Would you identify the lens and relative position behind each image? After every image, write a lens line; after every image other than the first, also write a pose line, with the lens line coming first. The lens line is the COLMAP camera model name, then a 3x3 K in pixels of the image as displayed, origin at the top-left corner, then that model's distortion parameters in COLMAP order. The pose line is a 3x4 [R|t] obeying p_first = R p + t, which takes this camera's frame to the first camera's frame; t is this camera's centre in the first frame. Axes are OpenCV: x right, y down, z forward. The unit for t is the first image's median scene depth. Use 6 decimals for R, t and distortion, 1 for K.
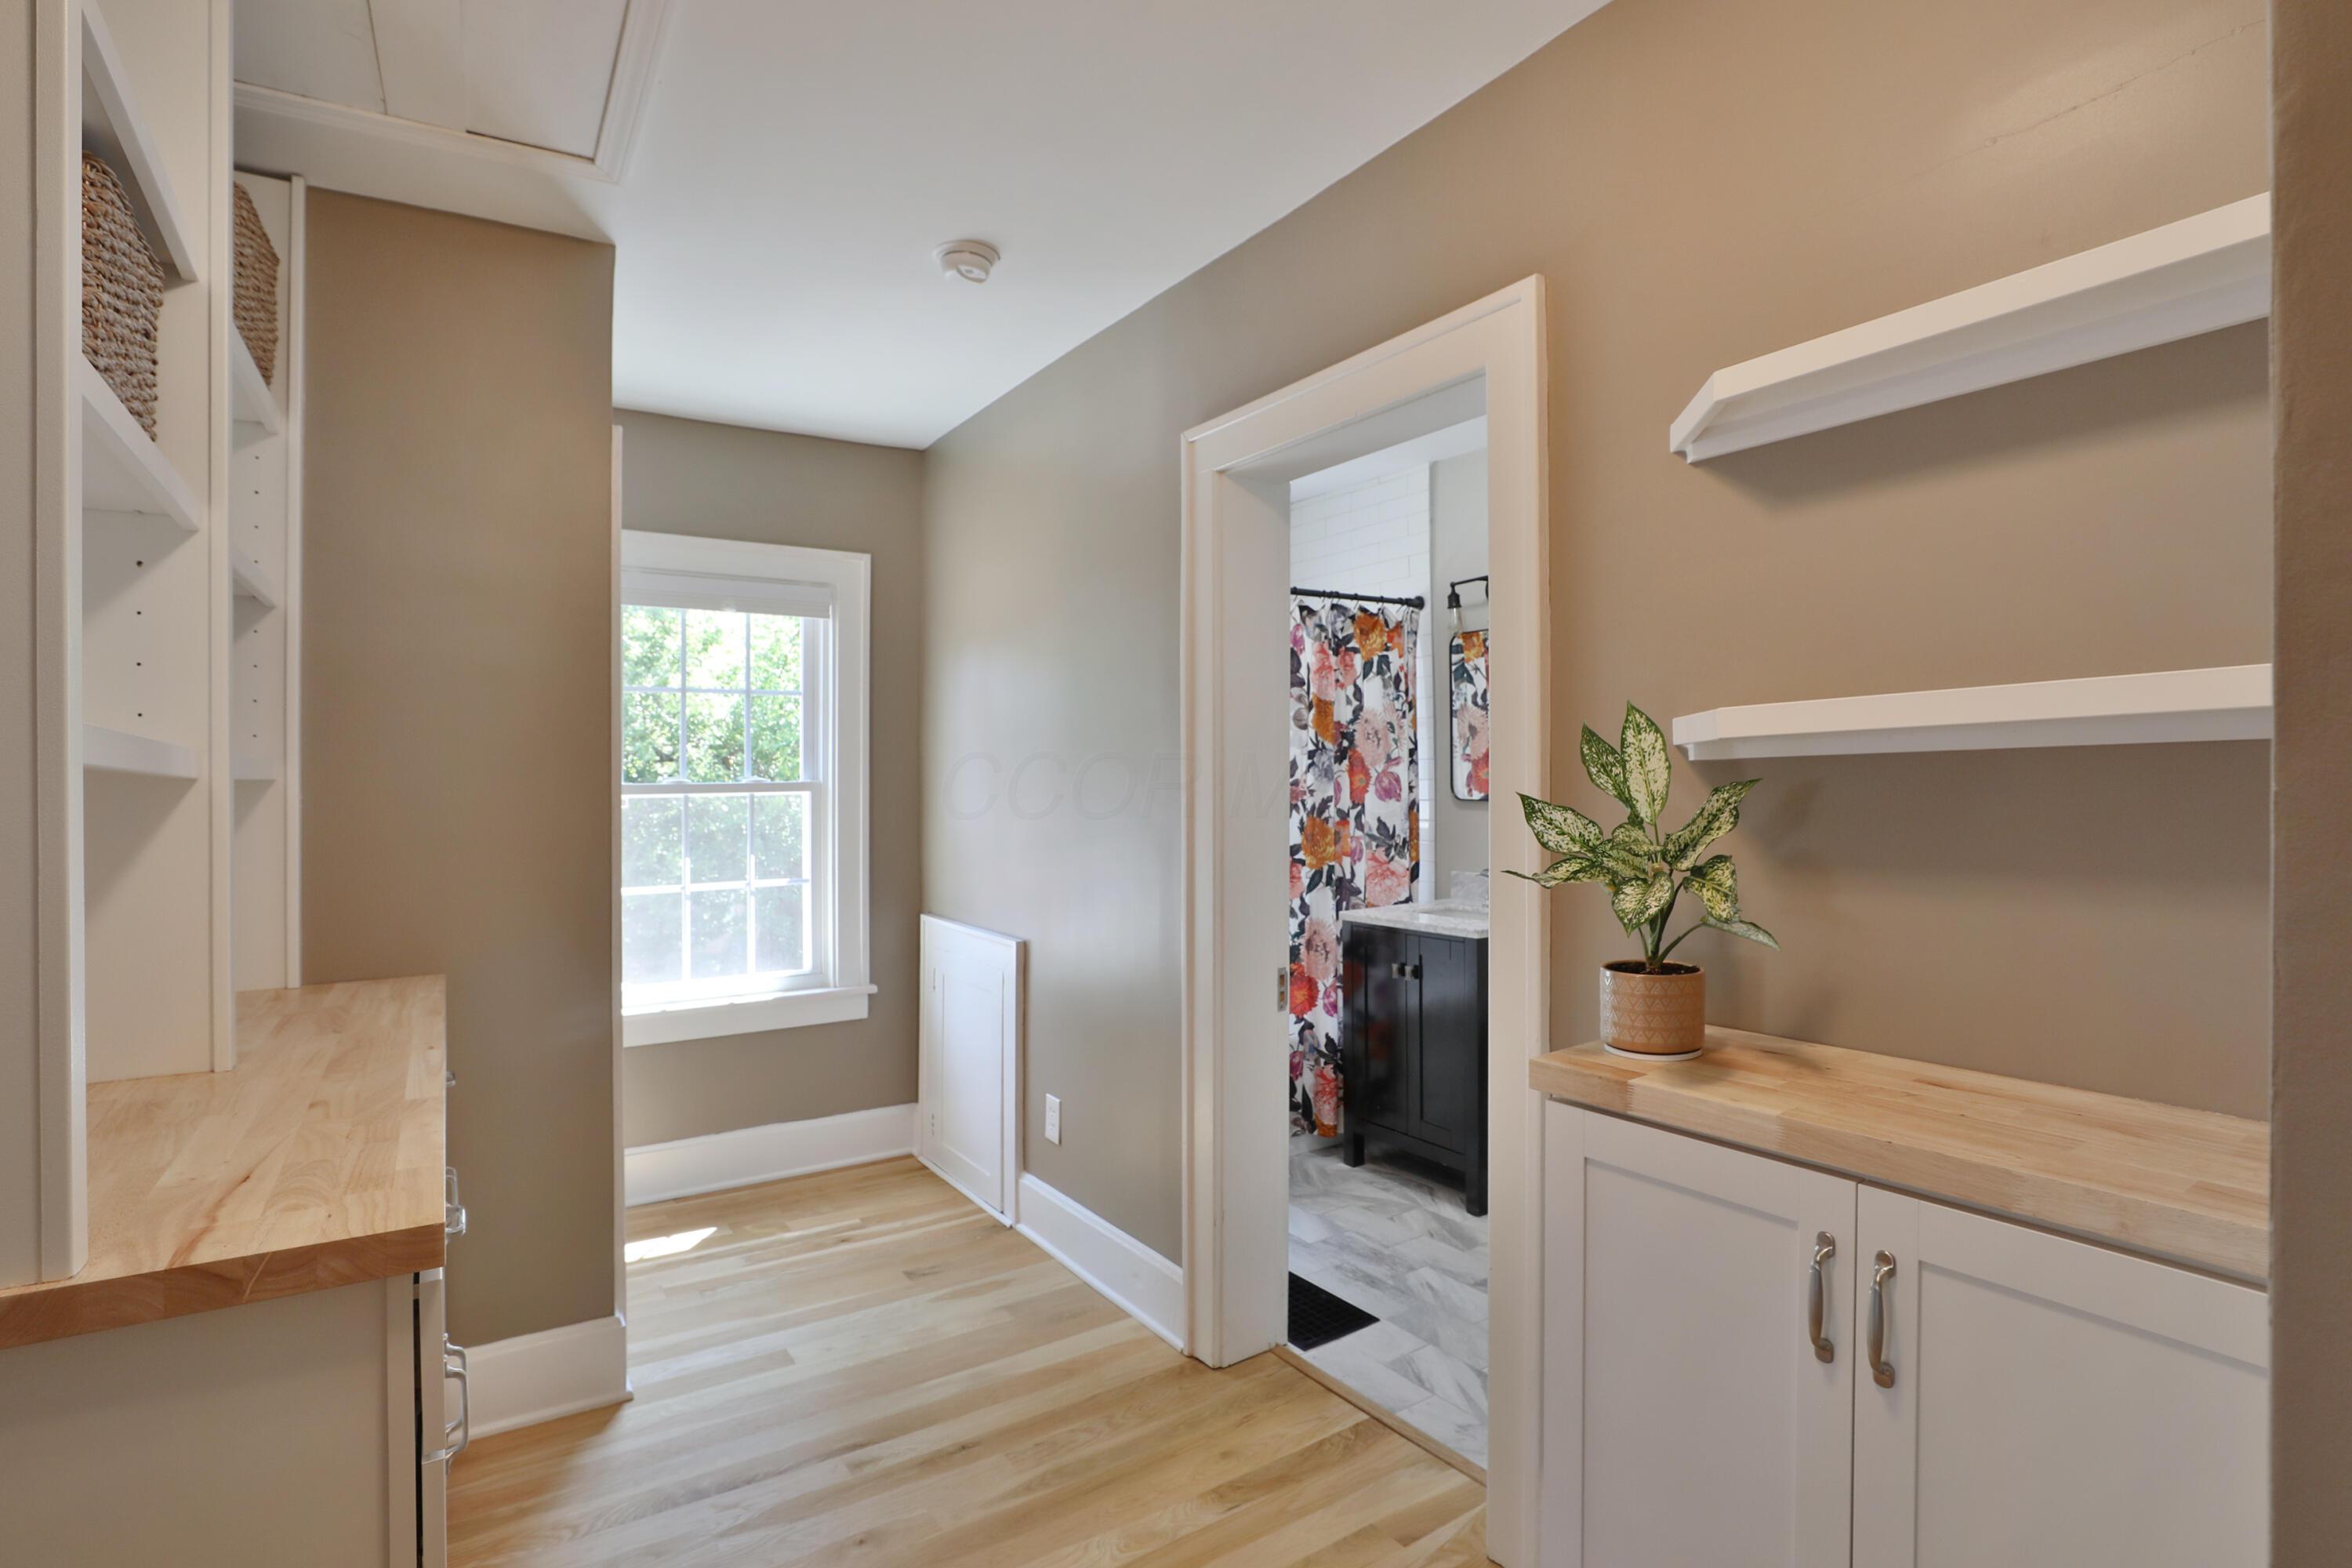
lens RADIAL K [[1121.1, 0, 1222.2], [0, 1121.1, 792.5], [0, 0, 1]] dist [-0.037662, -0.000473]
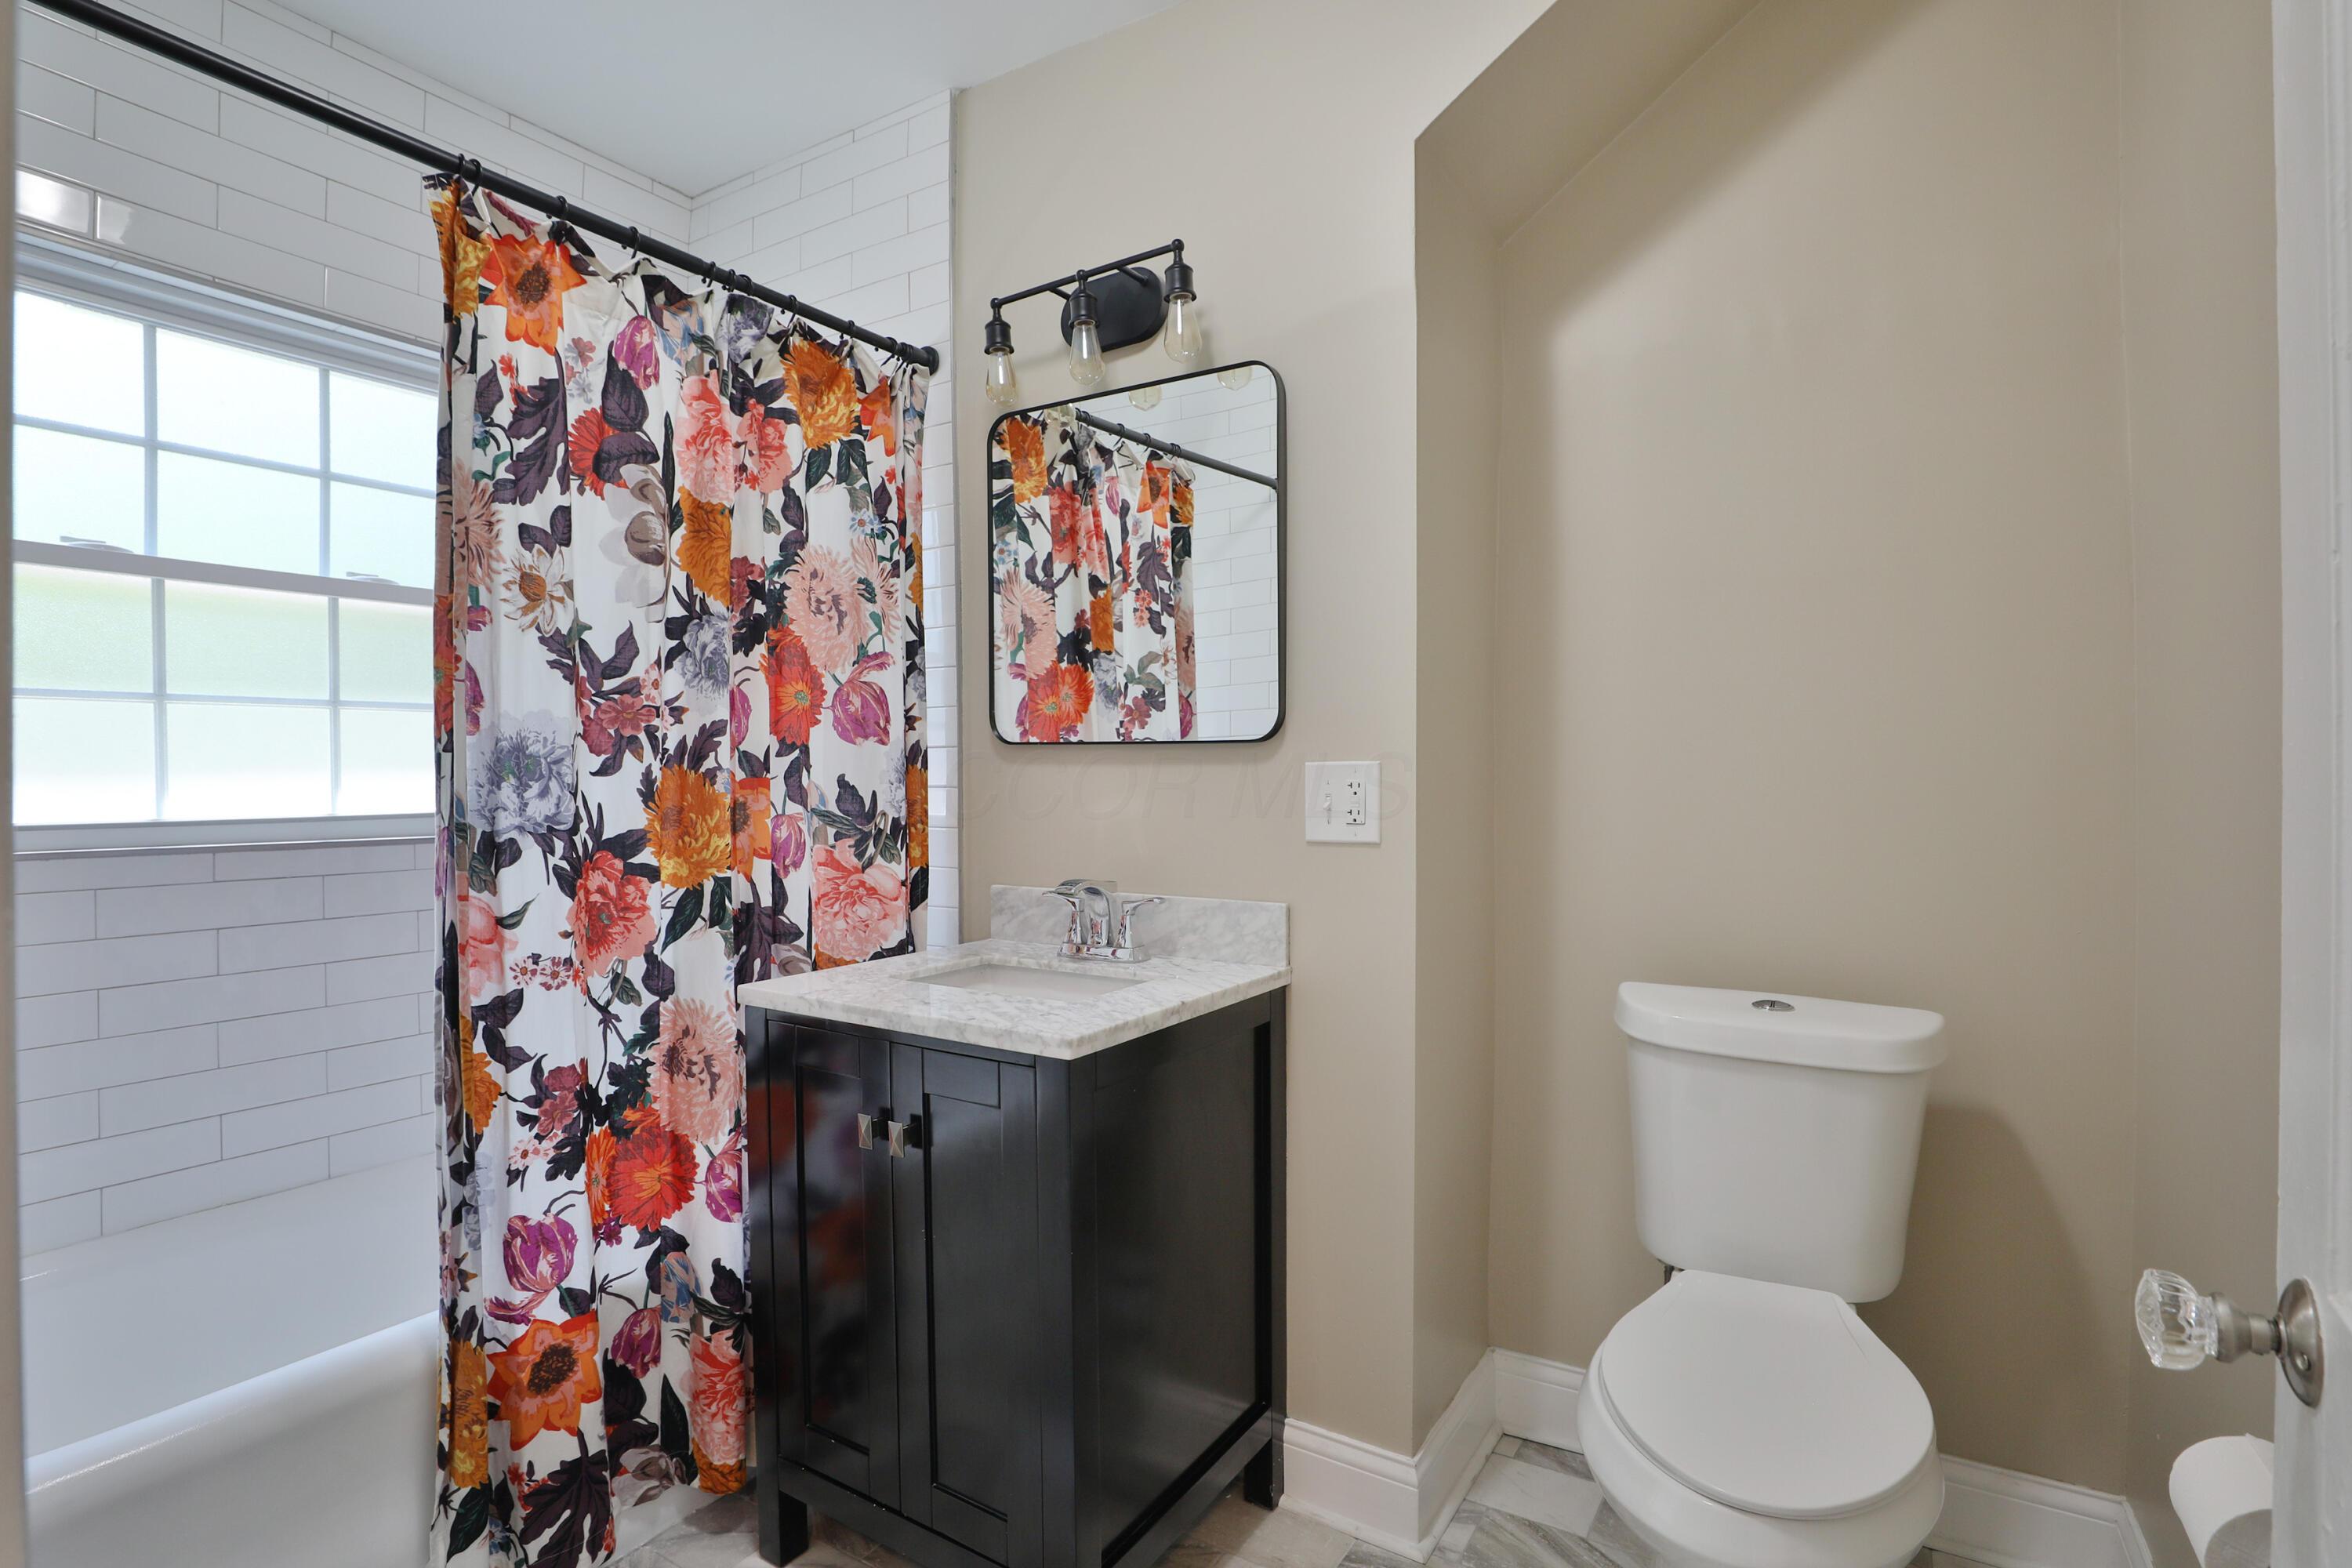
lens RADIAL K [[1121.1, 0, 1206.8], [0, 1121.1, 818.3], [0, 0, 1]] dist [-0.037662, -0.000473]
pose [[0.917821, -0.003961, 0.396974, 0.096991], [-0.000963, 0.999925, 0.012203, 0.035333], [-0.396993, -0.011583, 0.917749, 0.516821]]
